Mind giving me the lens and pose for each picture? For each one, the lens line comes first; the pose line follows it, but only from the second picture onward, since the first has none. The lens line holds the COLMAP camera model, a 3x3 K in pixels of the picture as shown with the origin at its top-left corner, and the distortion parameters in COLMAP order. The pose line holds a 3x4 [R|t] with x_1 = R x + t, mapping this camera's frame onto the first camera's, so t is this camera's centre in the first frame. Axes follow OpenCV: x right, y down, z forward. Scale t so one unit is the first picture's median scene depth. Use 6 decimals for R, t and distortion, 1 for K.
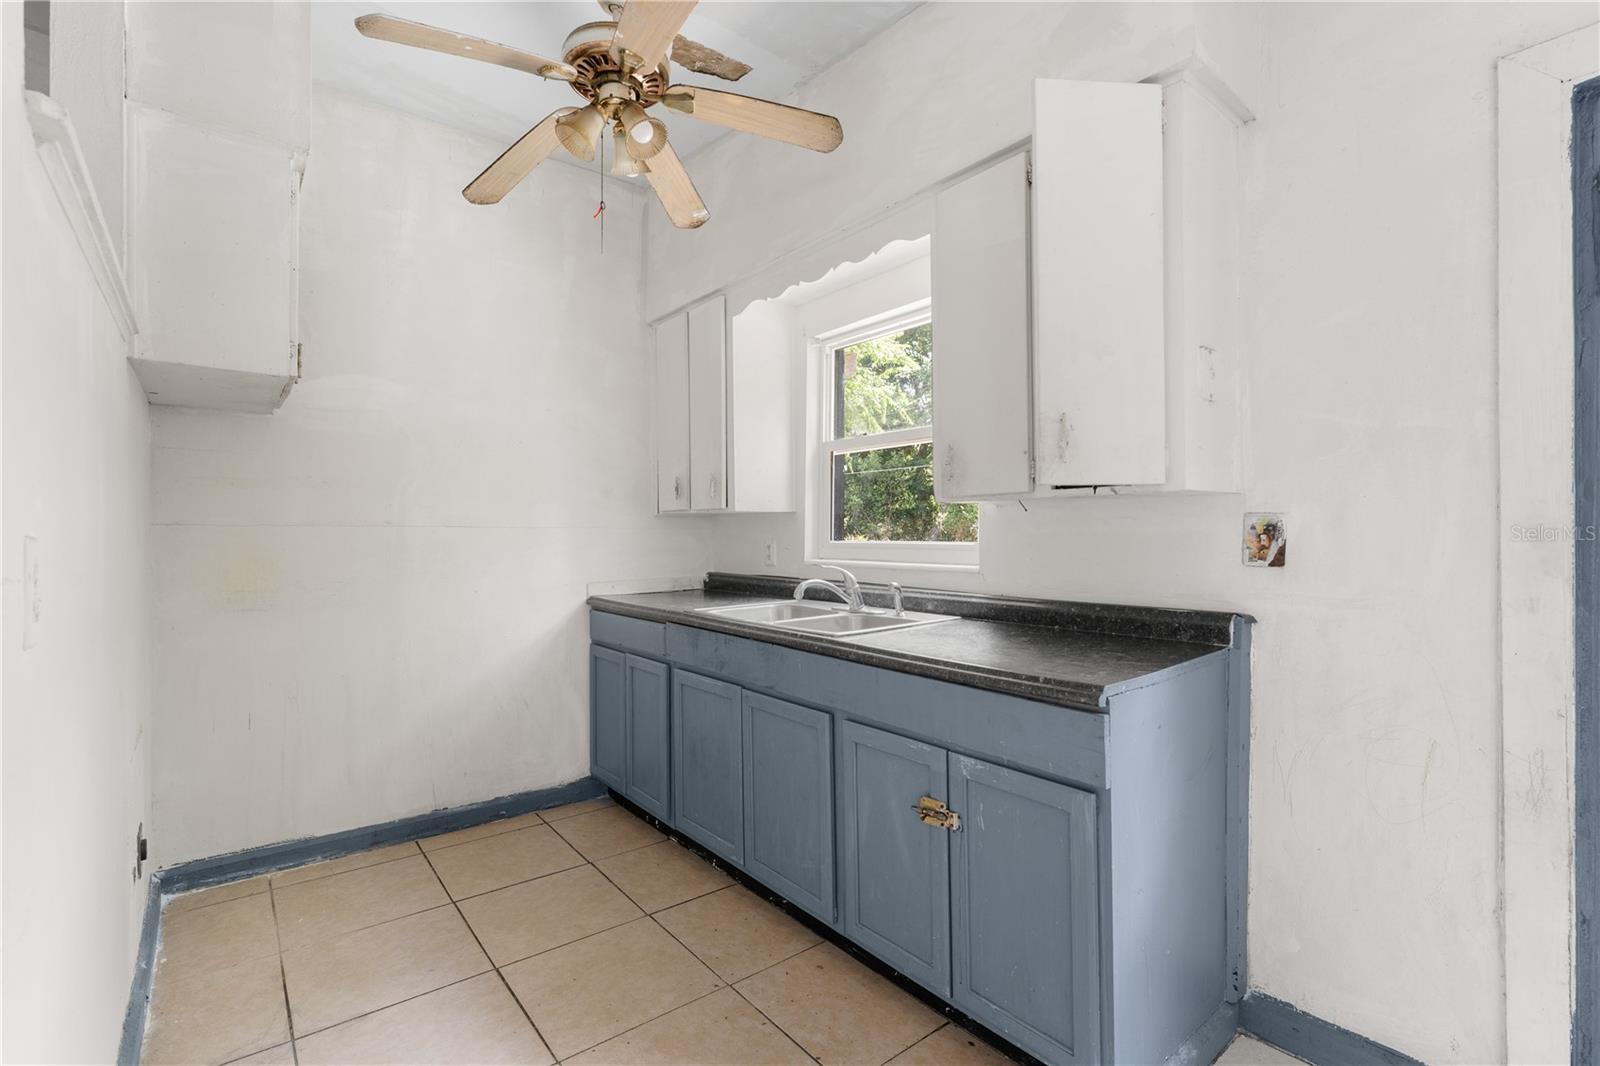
lens RADIAL K [[729.2, 0, 797.5], [0, 729.2, 539.8], [0, 0, 1]] dist [-0.000156, -0.000001]
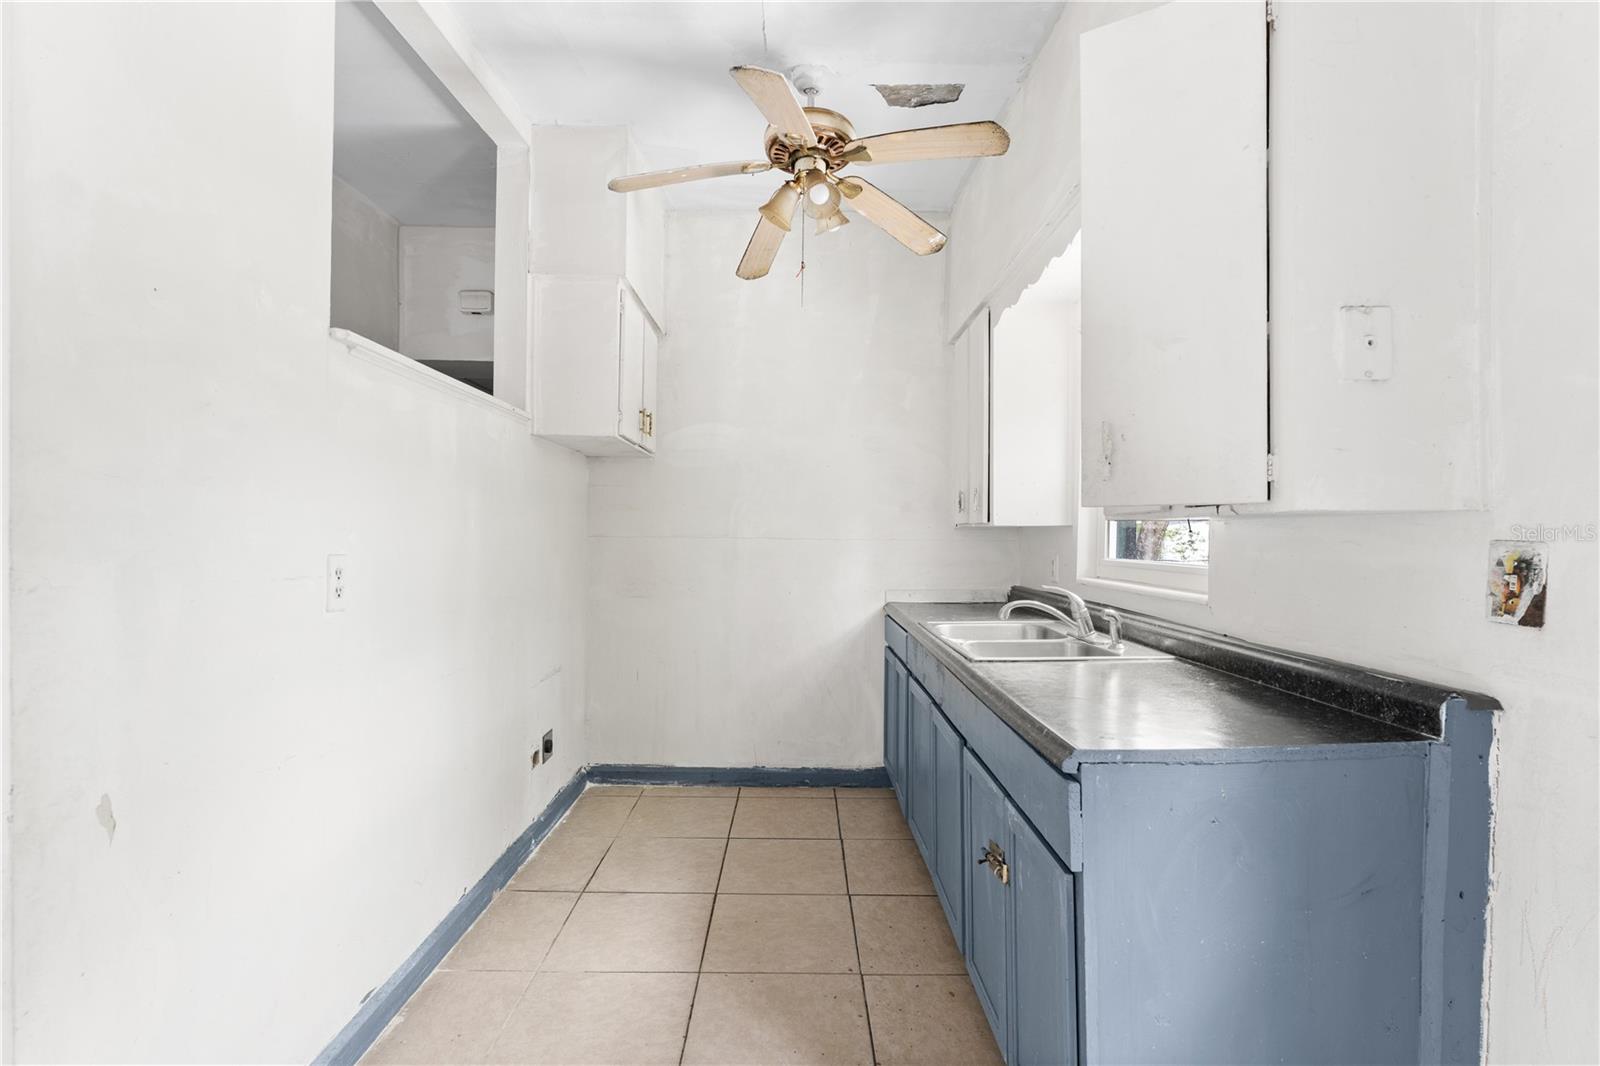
lens RADIAL K [[731.3, 0, 800.7], [0, 731.3, 543.1], [0, 0, 1]] dist [-0.000073, -0.000057]
pose [[0.786297, 0.014425, -0.617680, 0.400618], [-0.013973, 0.999887, 0.005564, -0.021926], [0.617691, 0.004256, 0.786410, 0.079767]]
